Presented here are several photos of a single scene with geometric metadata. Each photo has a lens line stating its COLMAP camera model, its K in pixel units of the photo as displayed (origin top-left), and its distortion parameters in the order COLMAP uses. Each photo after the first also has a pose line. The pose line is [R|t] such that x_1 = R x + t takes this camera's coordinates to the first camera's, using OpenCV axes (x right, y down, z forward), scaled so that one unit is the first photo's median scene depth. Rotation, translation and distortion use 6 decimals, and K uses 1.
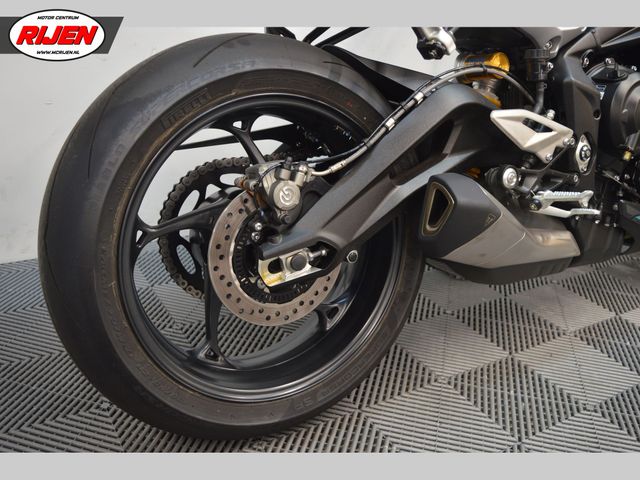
lens RADIAL K [[599.7, 0, 320.0], [0, 599.7, 240.0], [0, 0, 1]] dist [-0.088634, -0.002660]
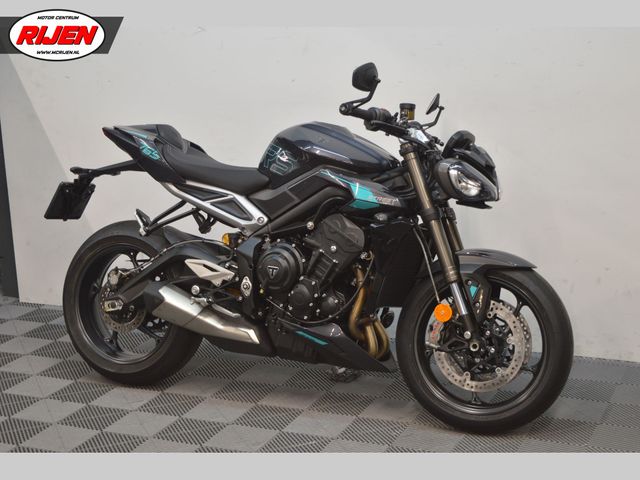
lens RADIAL K [[1165.0, 0, 320.0], [0, 1165.0, 240.0], [0, 0, 1]] dist [0.016496, 0.080853]
pose [[0.558326, 0.089815, -0.824746, 4.386606], [-0.244659, 0.967736, -0.060239, -0.144675], [0.792726, 0.235414, 0.562286, -1.179132]]
